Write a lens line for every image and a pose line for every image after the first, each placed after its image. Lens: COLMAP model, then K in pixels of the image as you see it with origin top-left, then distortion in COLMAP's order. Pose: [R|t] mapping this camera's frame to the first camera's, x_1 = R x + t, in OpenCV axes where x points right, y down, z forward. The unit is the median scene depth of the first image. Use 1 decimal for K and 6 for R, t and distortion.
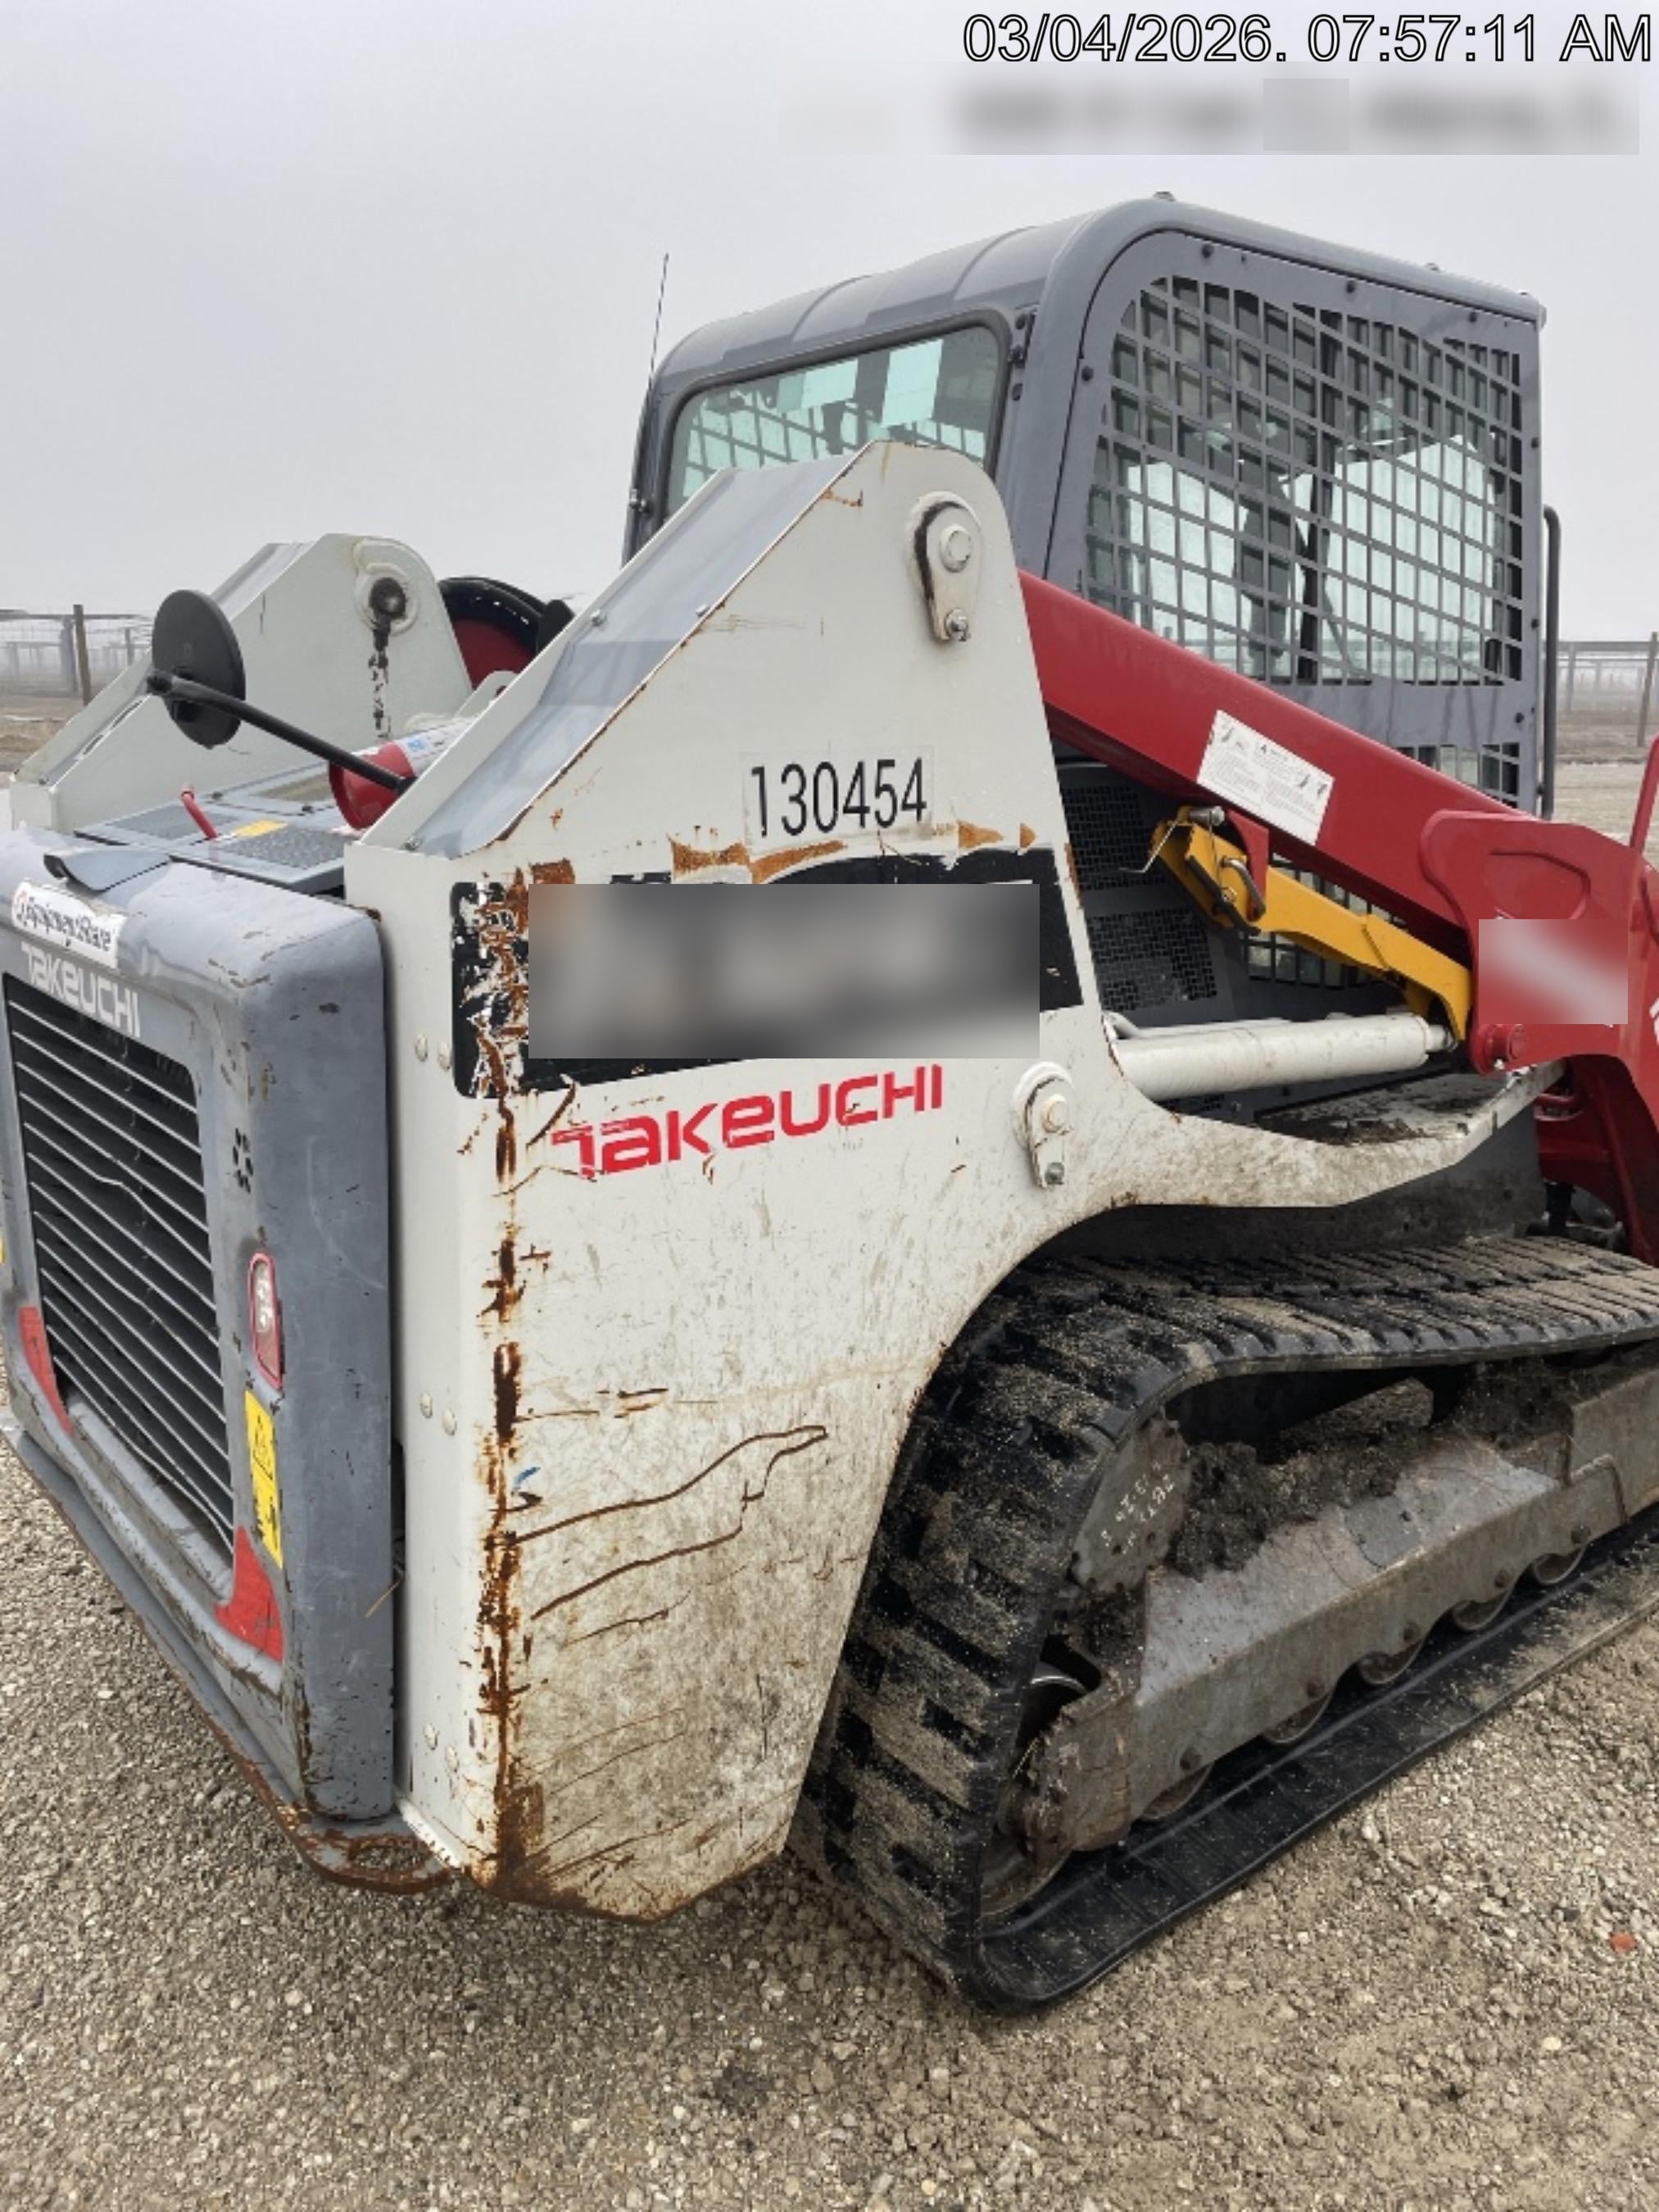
lens RADIAL K [[1656.8, 0, 817.8], [0, 1656.8, 1028.4], [0, 0, 1]] dist [0.106953, -0.167548]
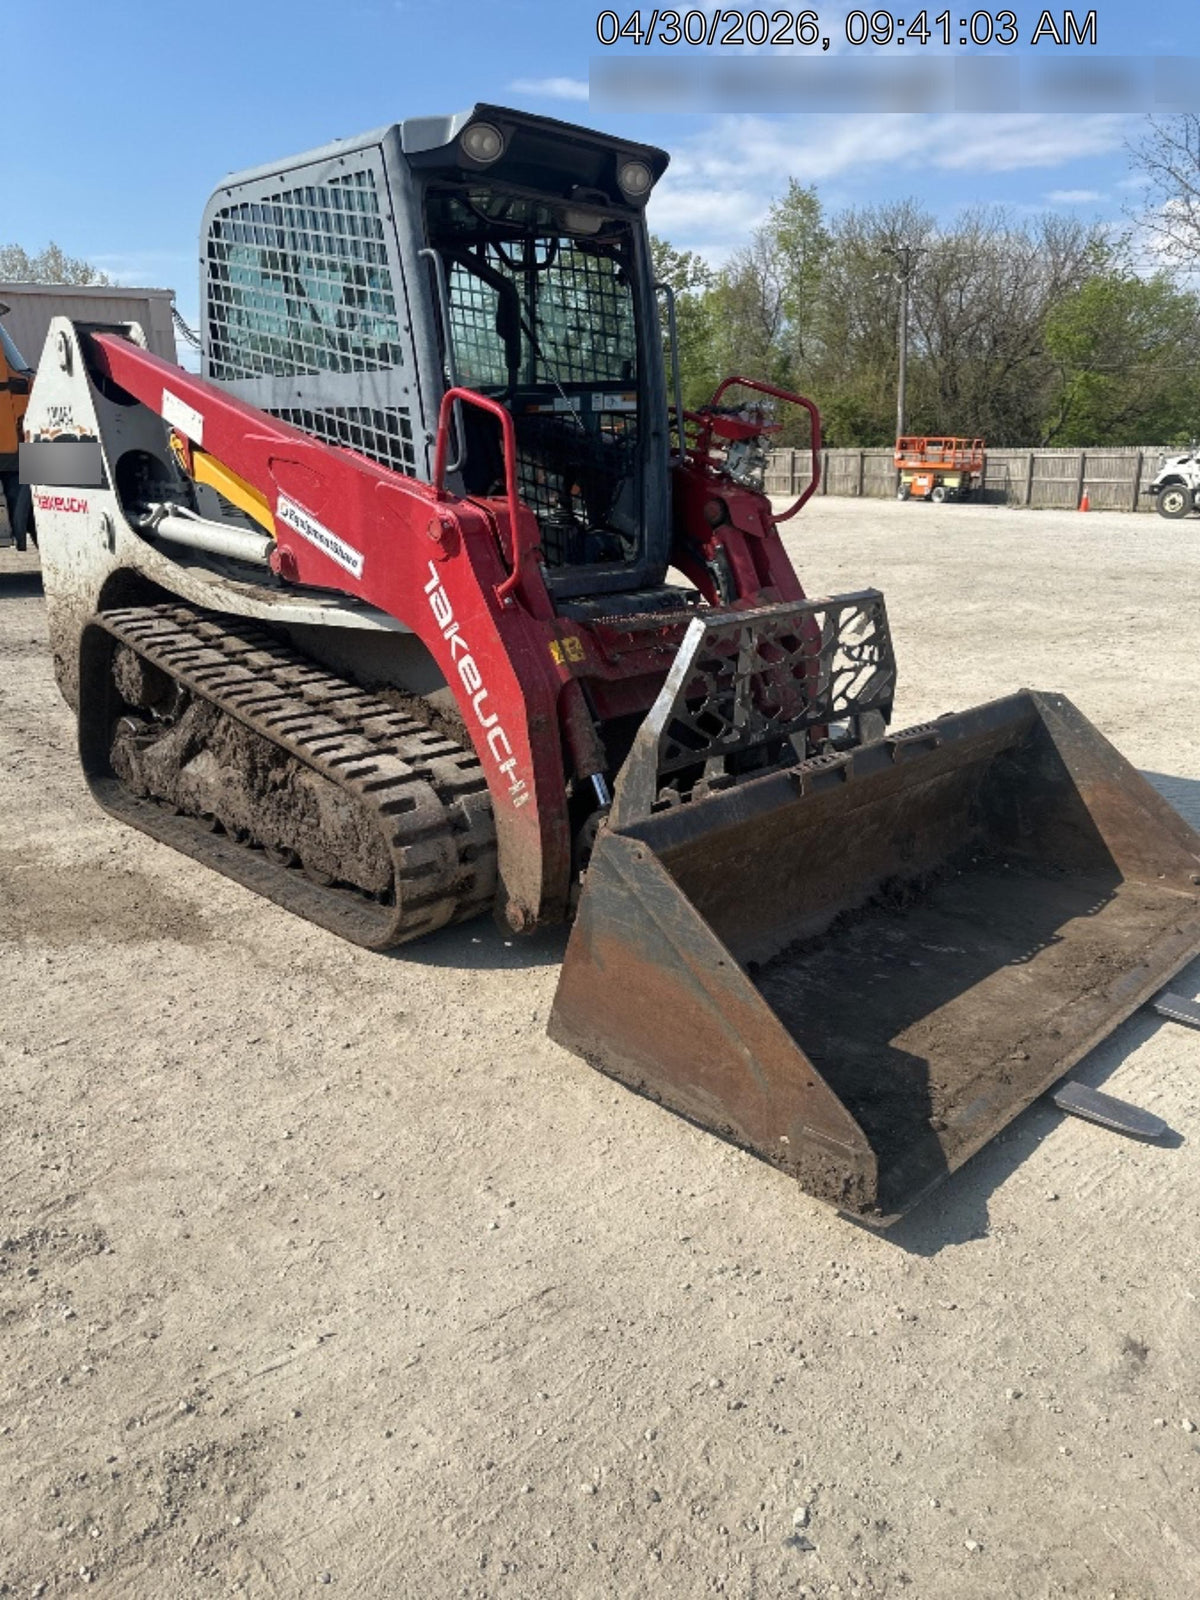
lens RADIAL K [[1140.4, 0, 601.2], [0, 1140.4, 754.2], [0, 0, 1]] dist [0.113359, -0.184383]
pose [[0.136638, 0.256136, -0.956935, 2.766909], [-0.193918, 0.954222, 0.227720, -0.238574], [0.971456, 0.154452, 0.180052, 1.780398]]
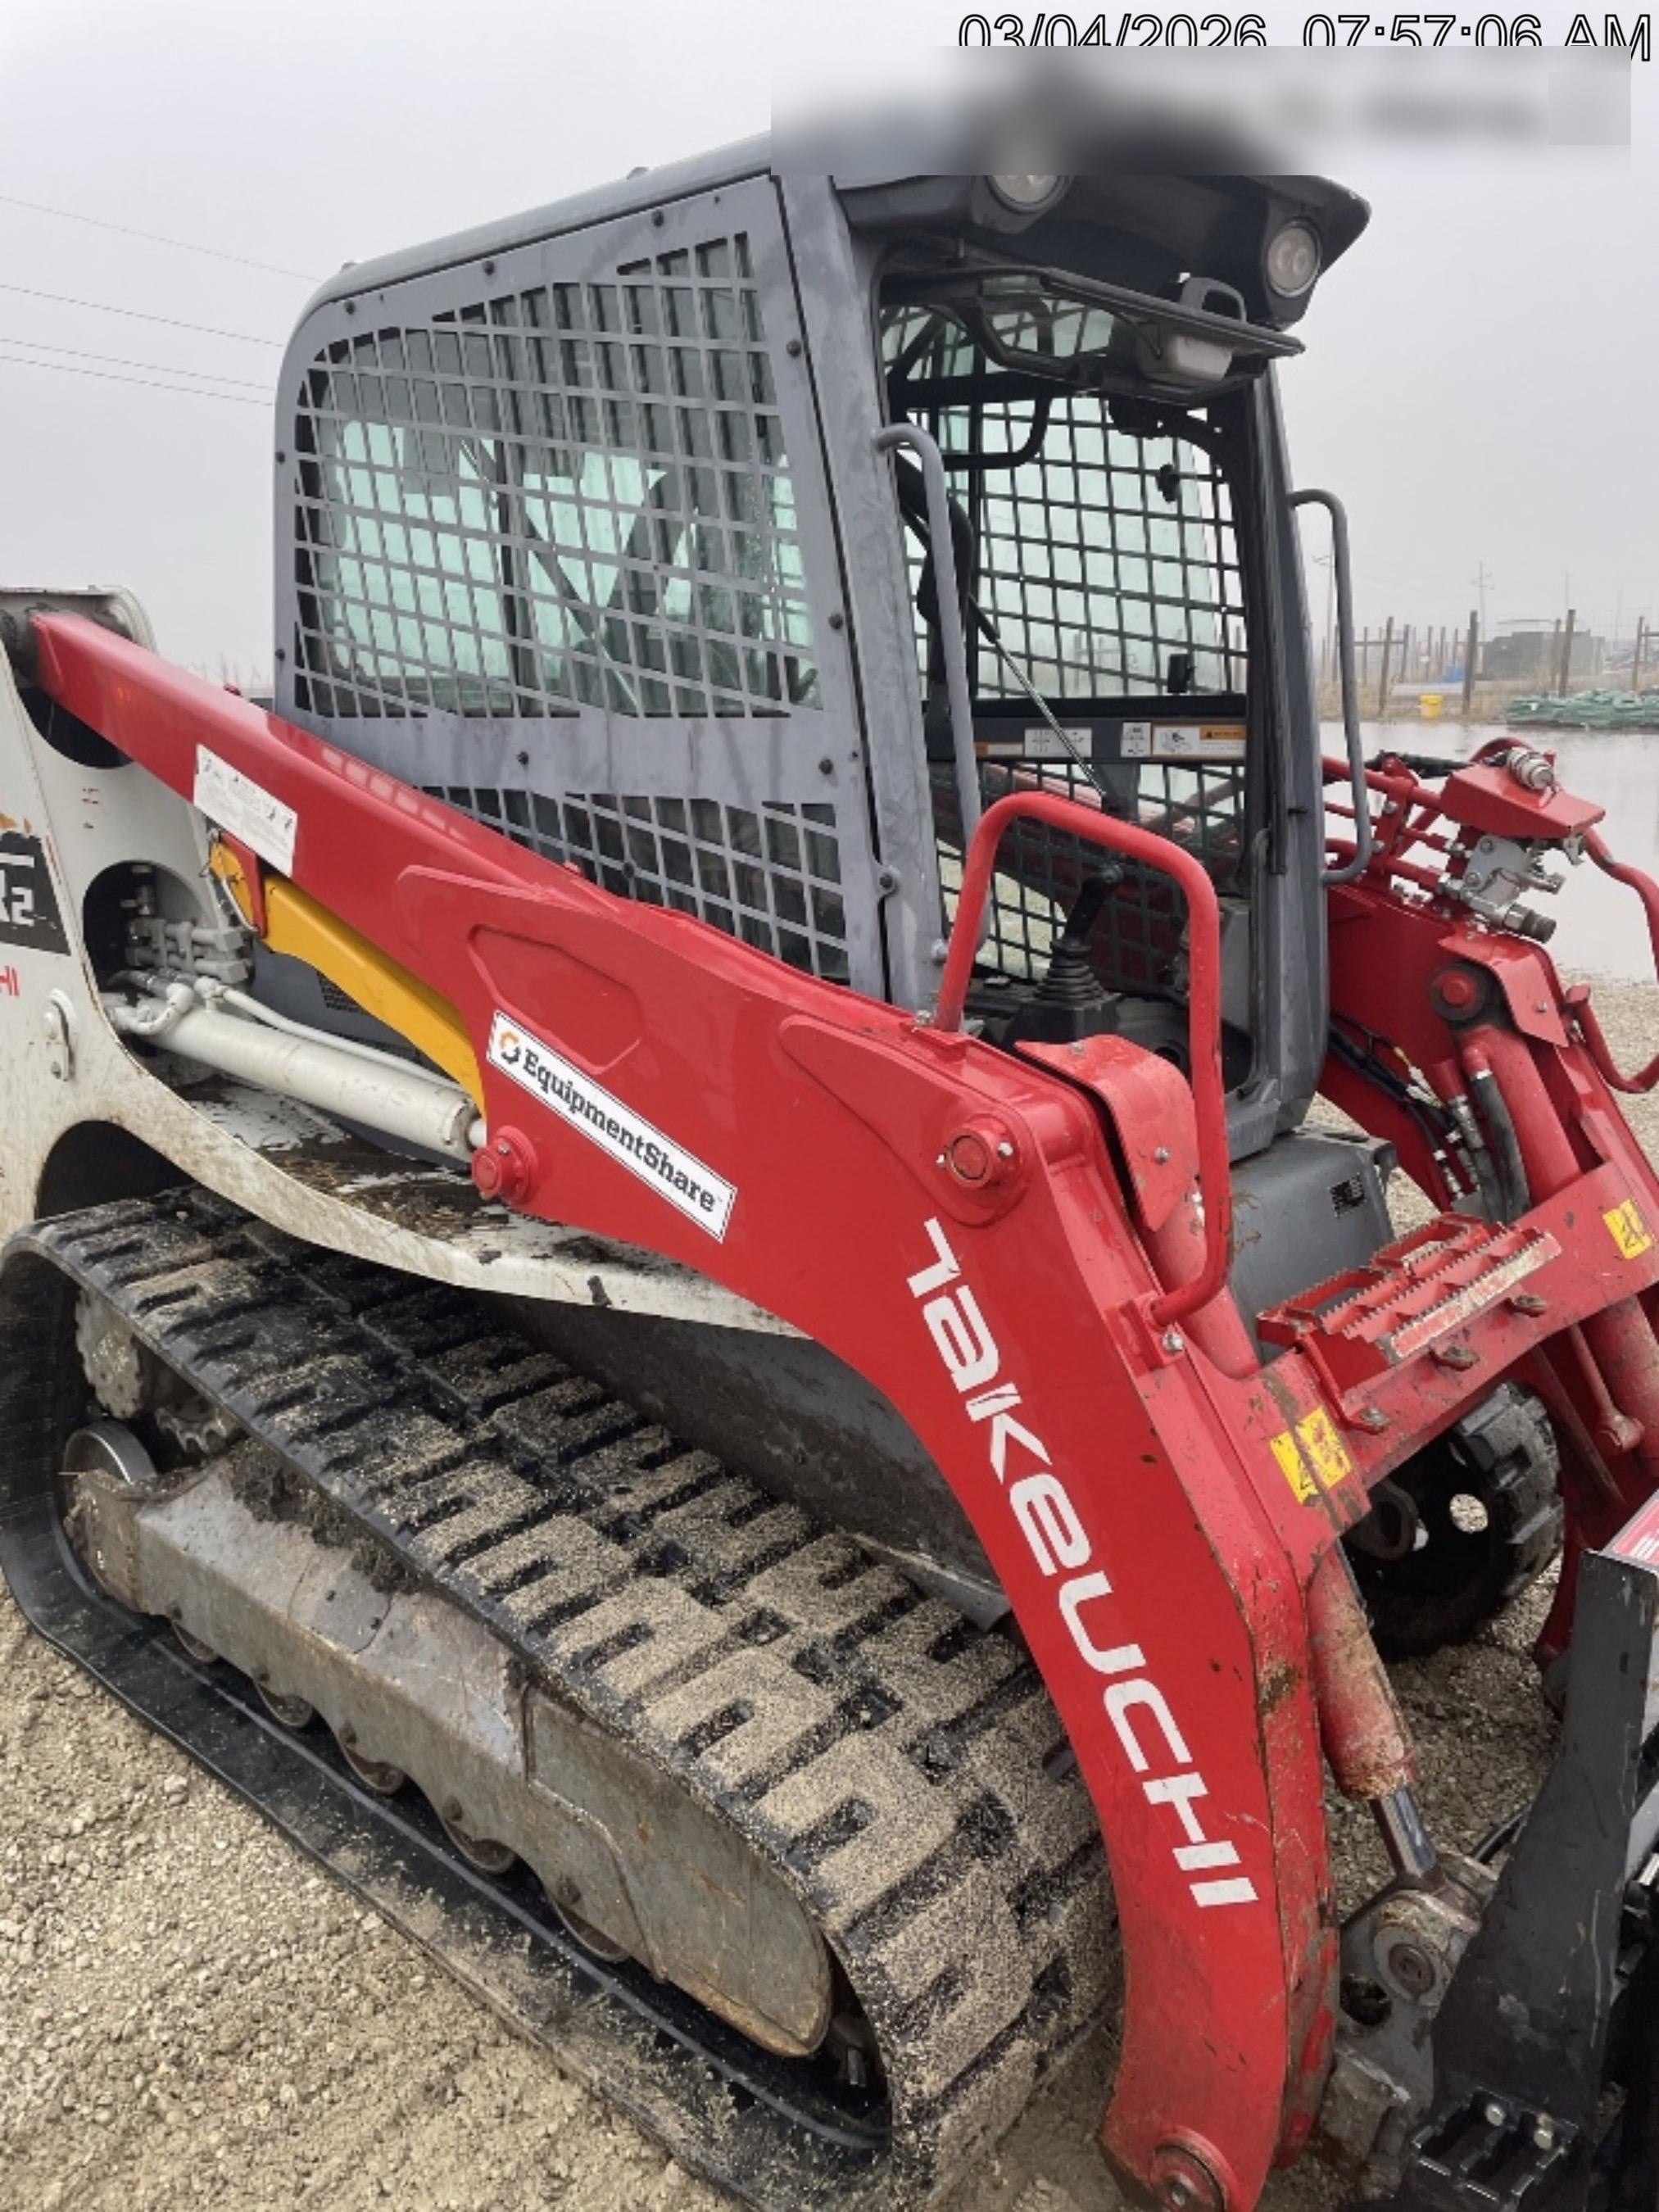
lens RADIAL K [[1656.8, 0, 817.8], [0, 1656.8, 1028.4], [0, 0, 1]] dist [0.106953, -0.167548]
pose [[0.170535, 0.188090, -0.967233, 1.834329], [-0.175846, 0.971664, 0.157948, -0.321438], [0.969534, 0.143148, 0.198778, 1.512547]]
